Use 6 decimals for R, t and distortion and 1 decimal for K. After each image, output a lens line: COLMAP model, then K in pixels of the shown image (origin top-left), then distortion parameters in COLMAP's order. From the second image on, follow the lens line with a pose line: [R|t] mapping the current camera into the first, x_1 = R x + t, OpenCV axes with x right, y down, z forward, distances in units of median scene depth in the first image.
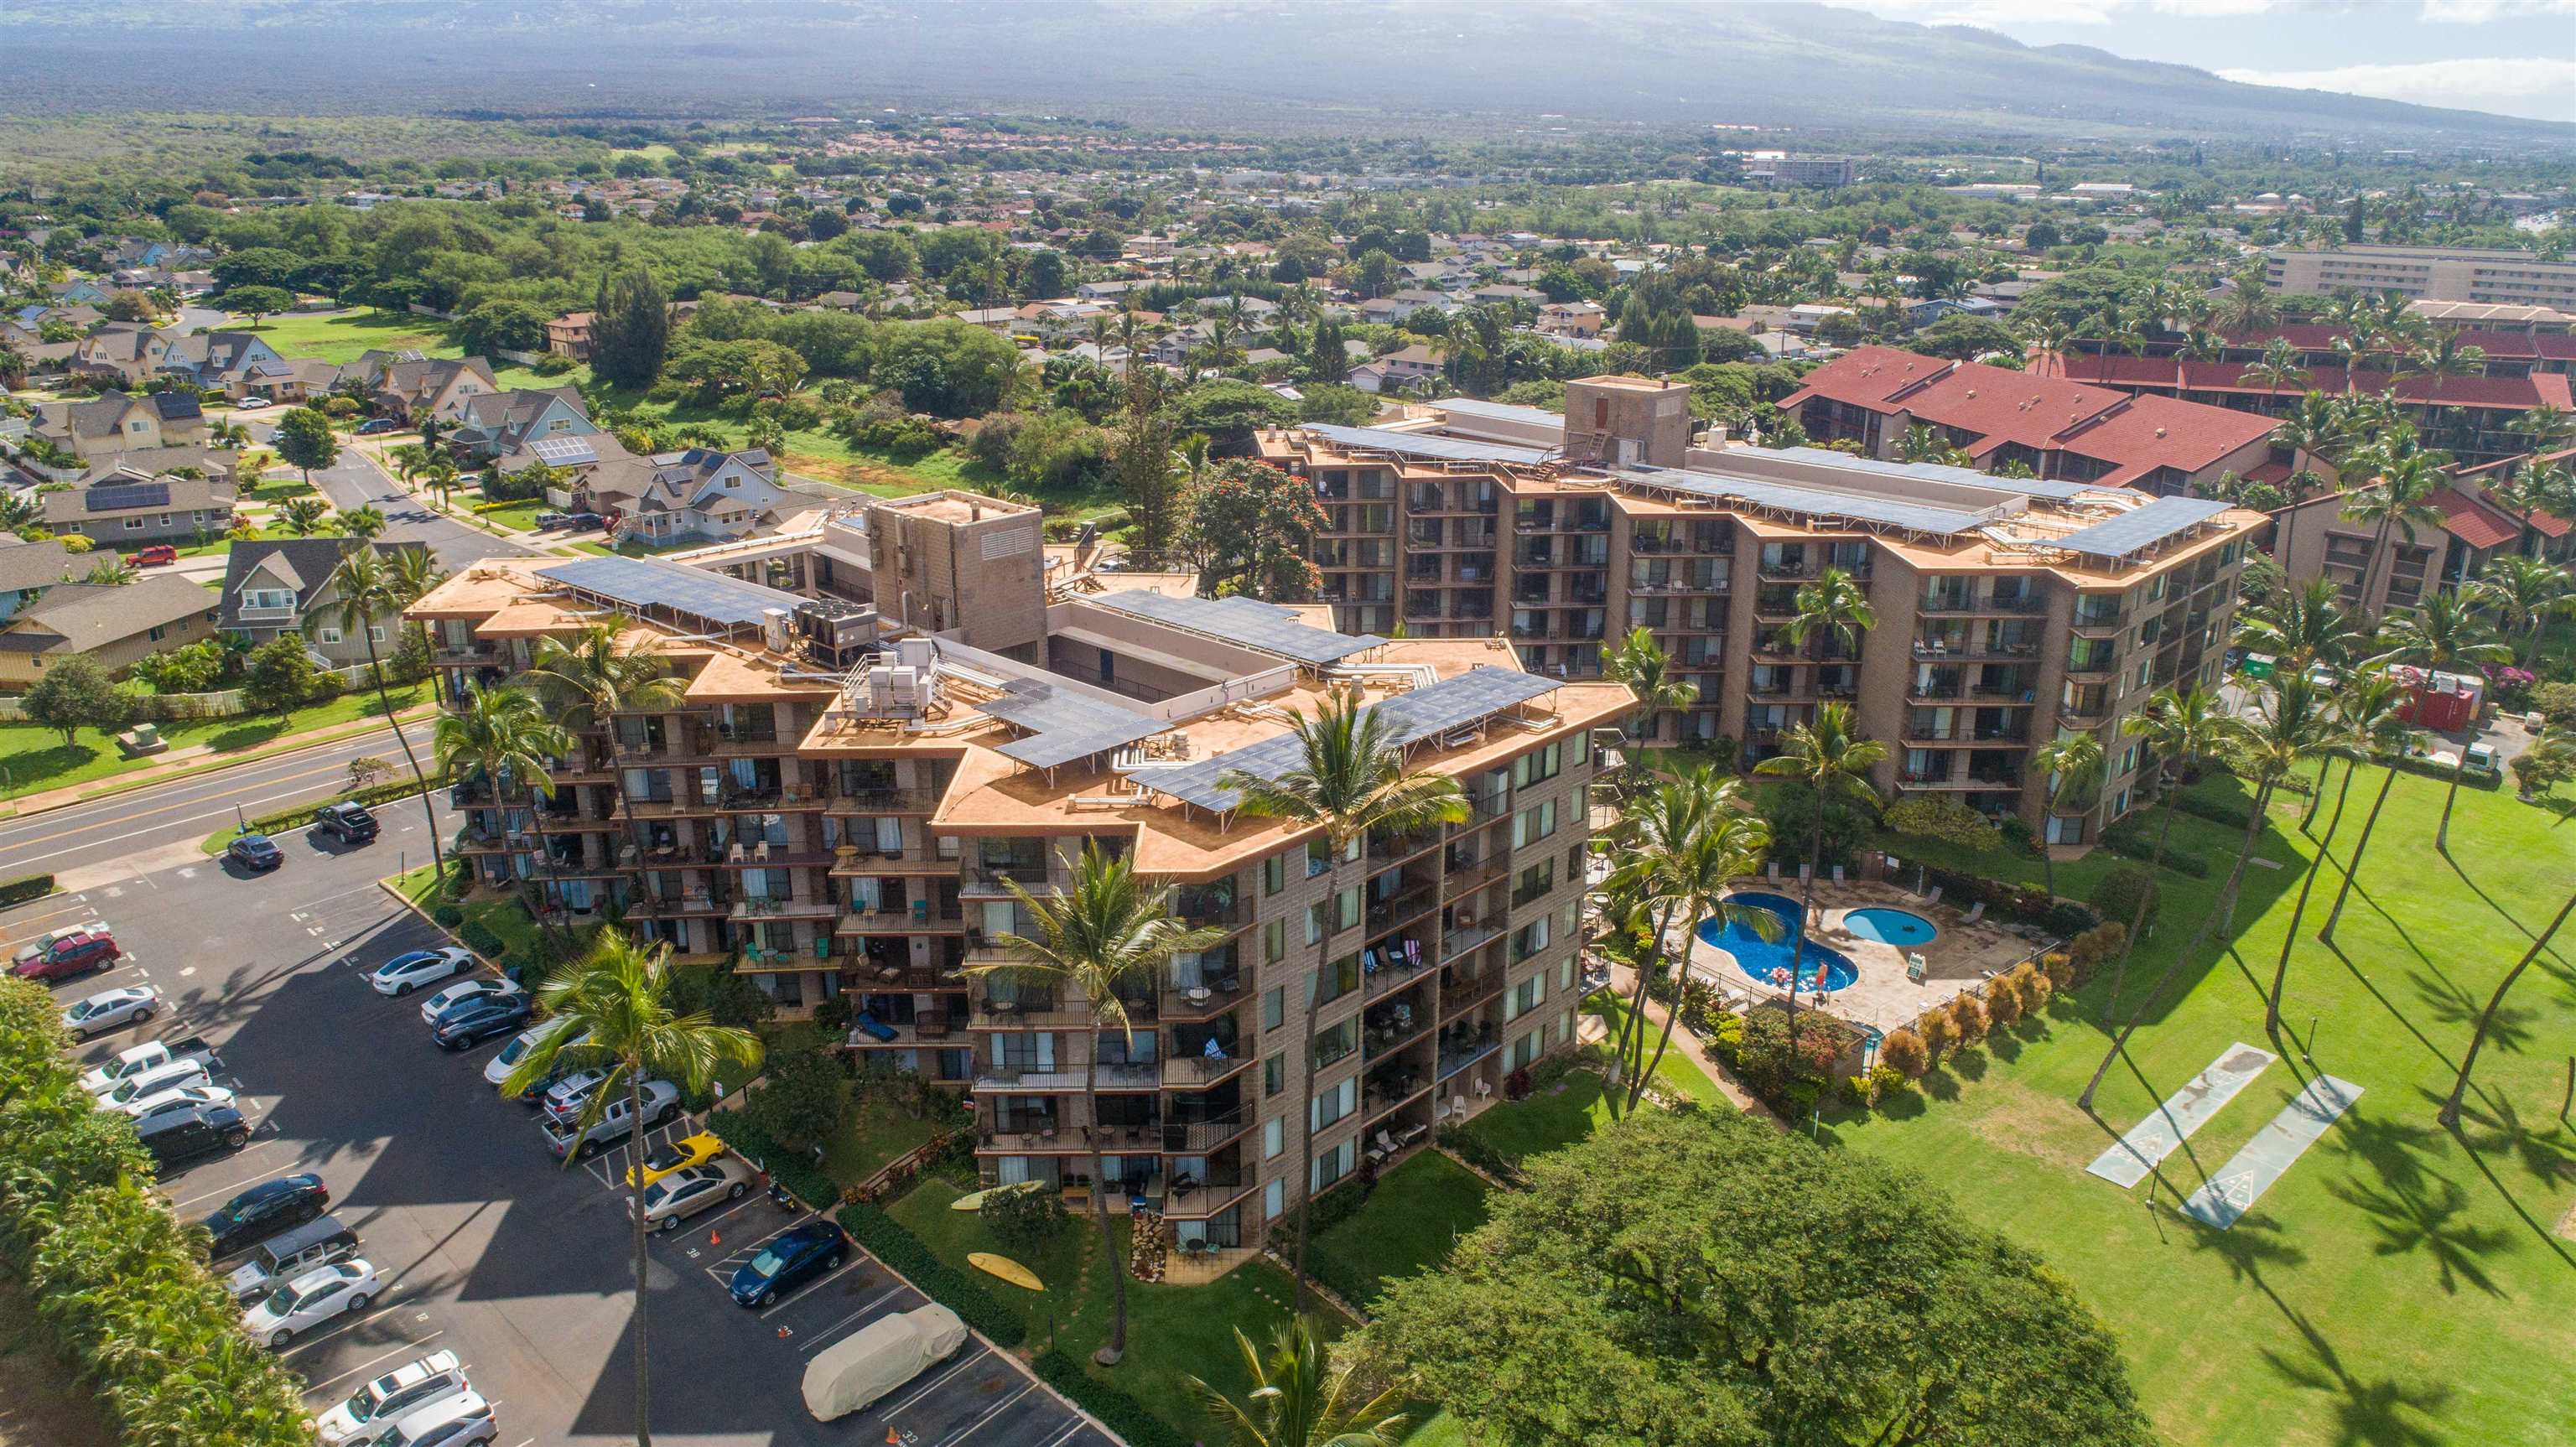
lens RADIAL K [[1727.7, 0, 1288.0], [0, 1727.7, 723.5], [0, 0, 1]] dist [-0.016252, 0.008835]
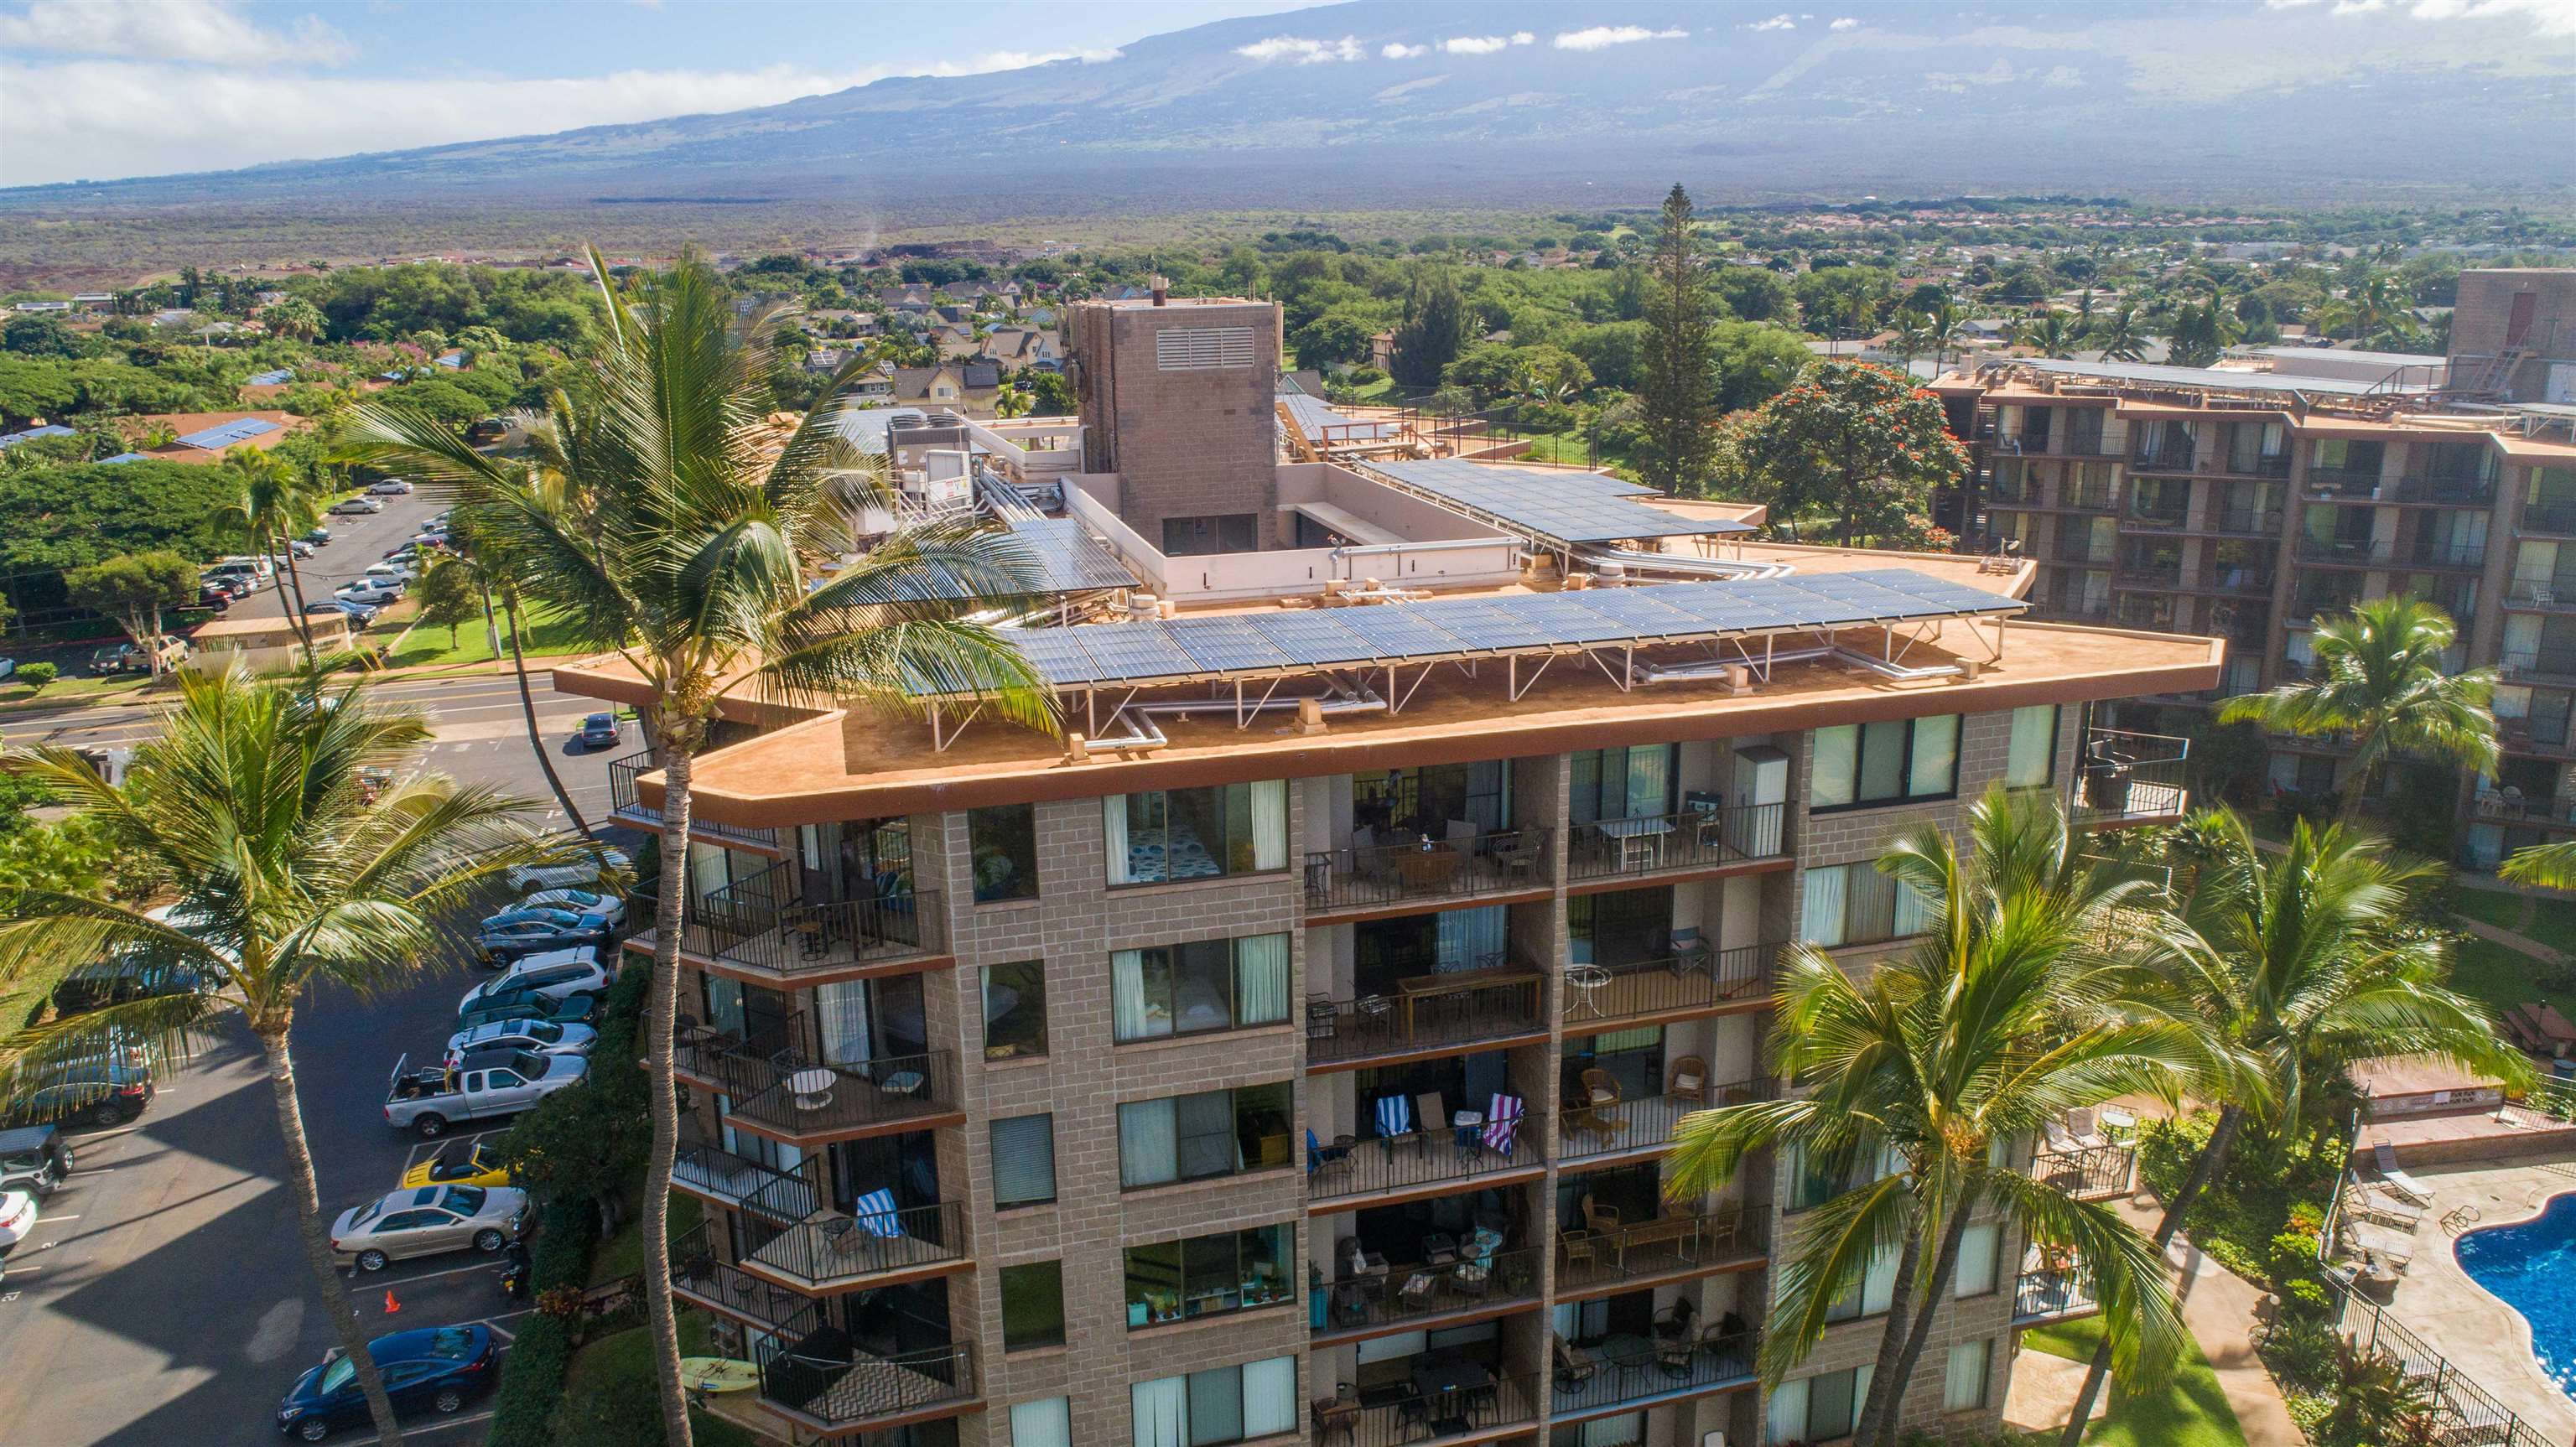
lens RADIAL K [[1727.7, 0, 1288.0], [0, 1727.7, 723.5], [0, 0, 1]] dist [-0.016252, 0.008835]
pose [[0.860483, 0.122527, -0.494526, 0.128527], [-0.147997, 0.988909, -0.012500, 0.023506], [0.487509, 0.083944, 0.869073, 0.312131]]
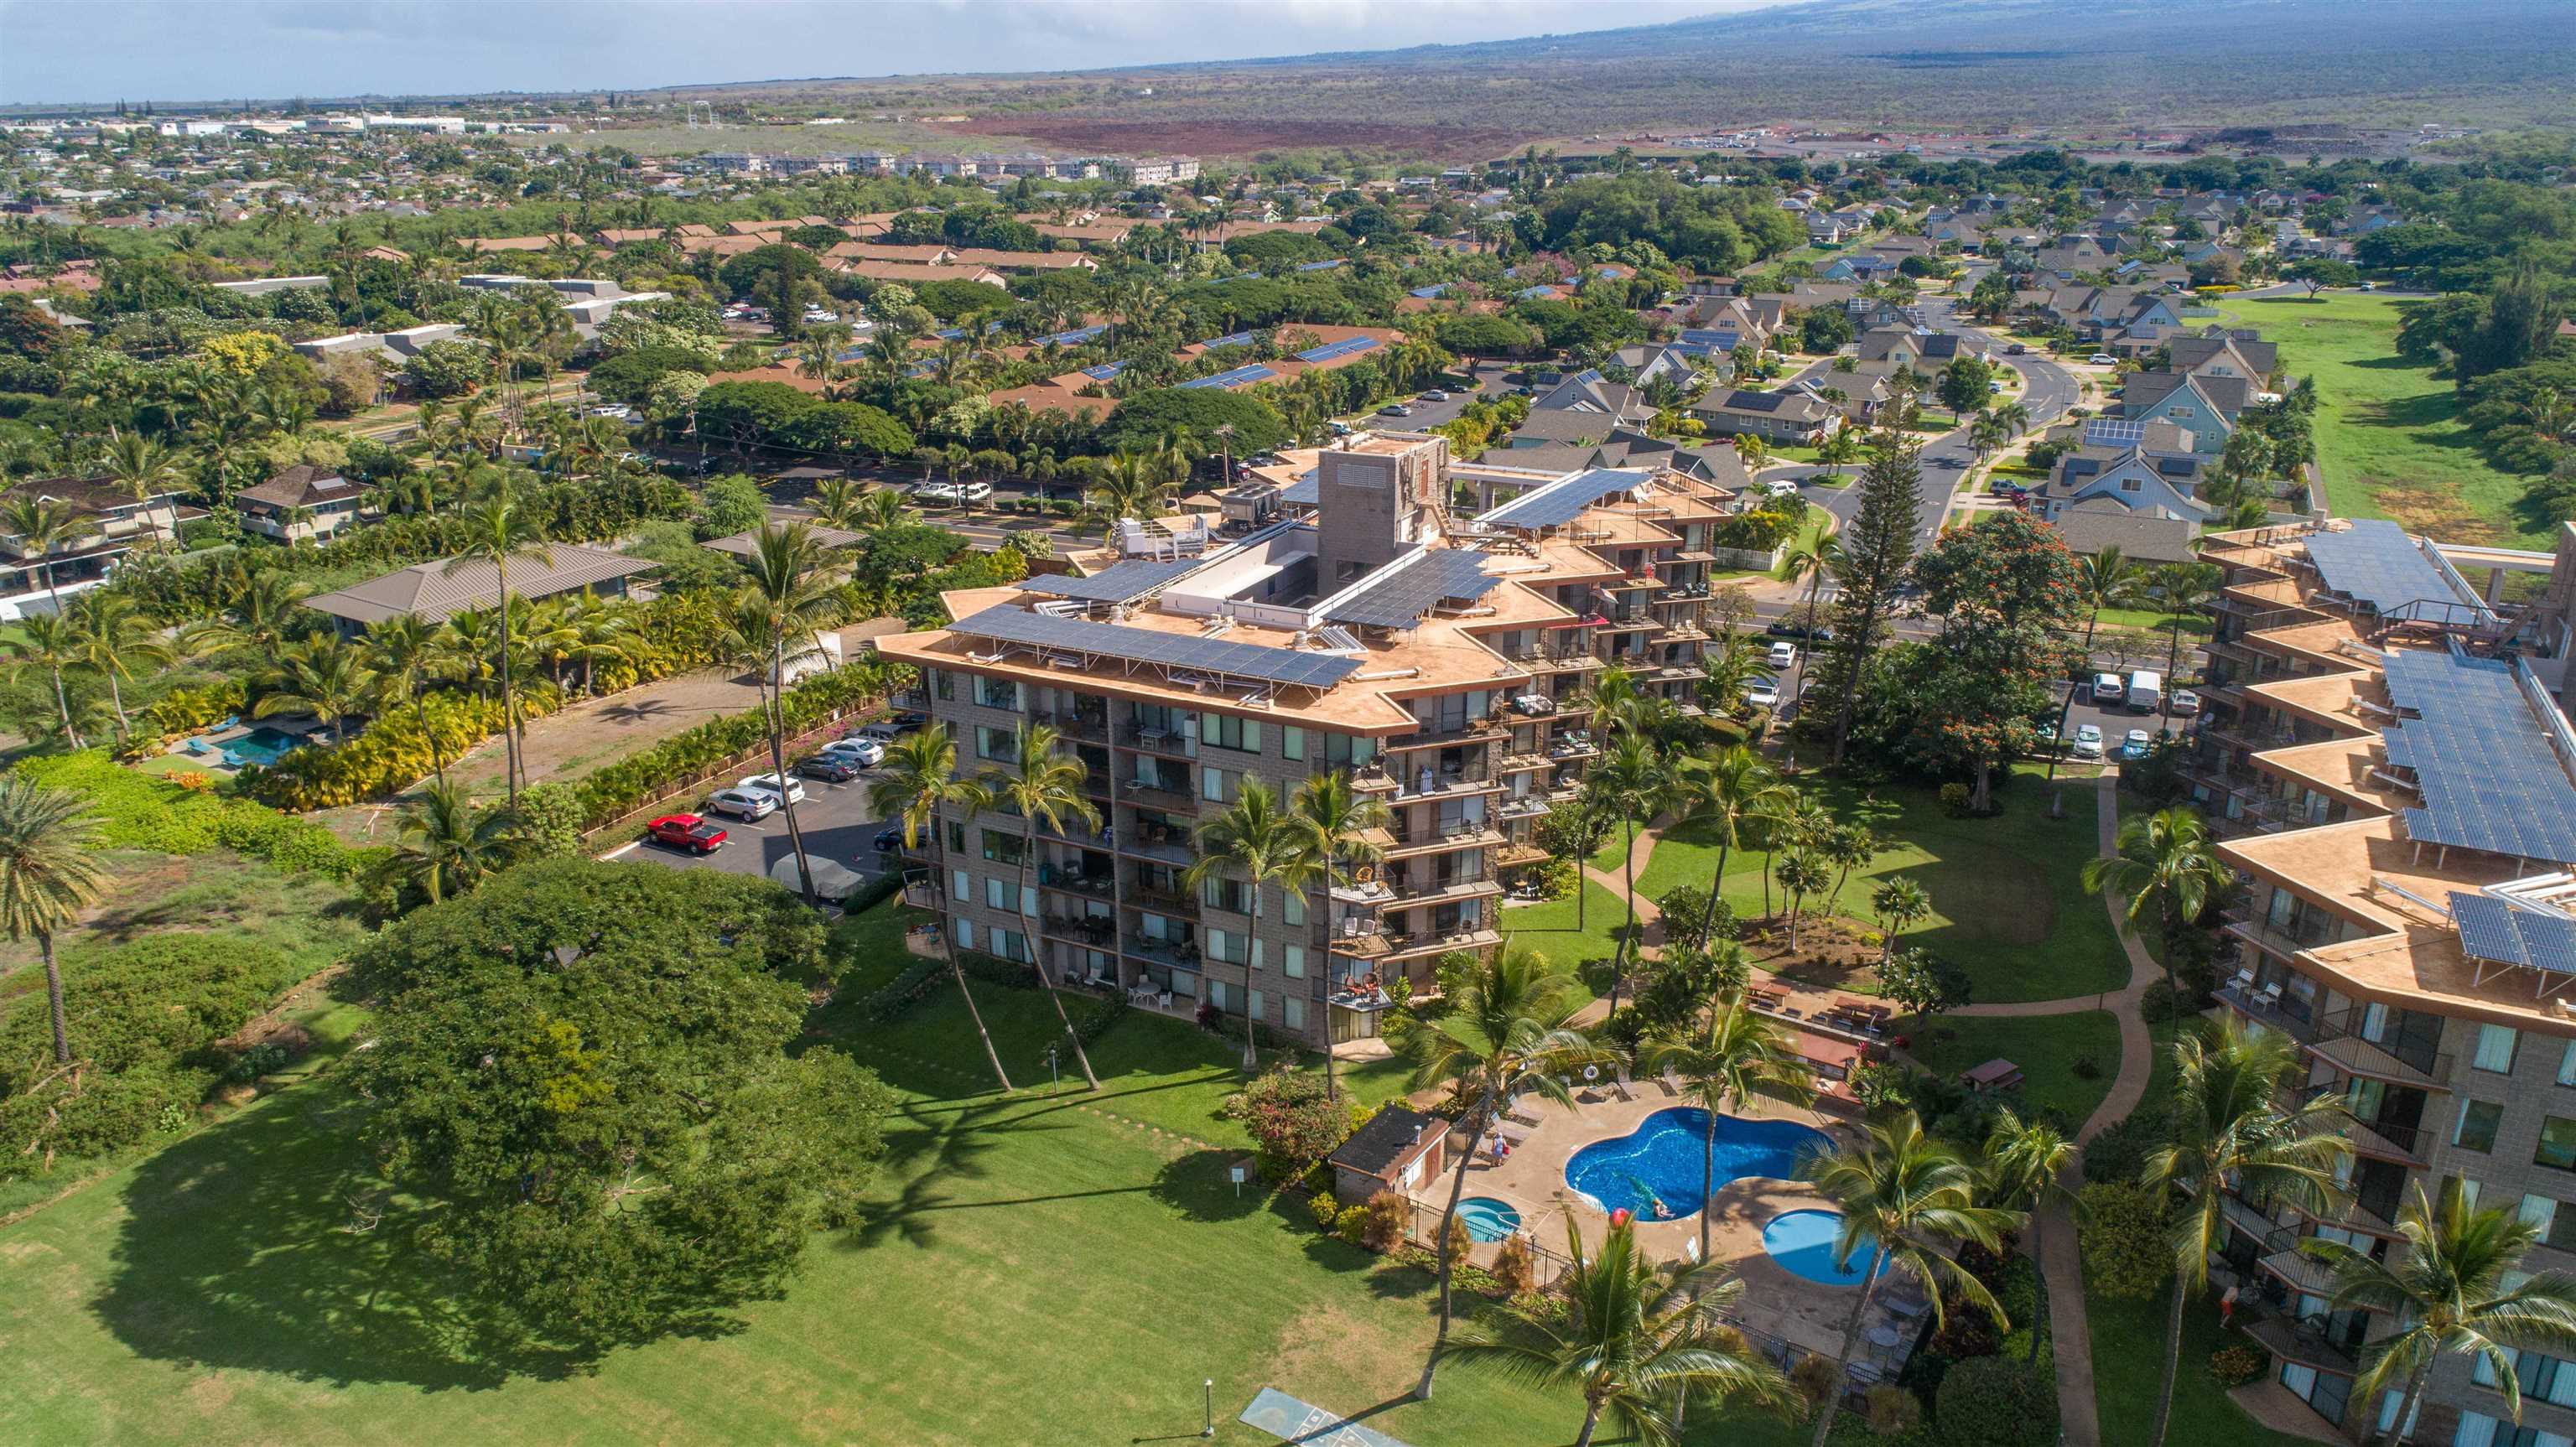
lens RADIAL K [[1727.7, 0, 1288.0], [0, 1727.7, 723.5], [0, 0, 1]] dist [-0.016252, 0.008835]
pose [[0.300994, 0.317822, -0.899106, 0.630898], [-0.302393, 0.925981, 0.226090, -0.132100], [0.904412, 0.203831, 0.374822, 0.354362]]
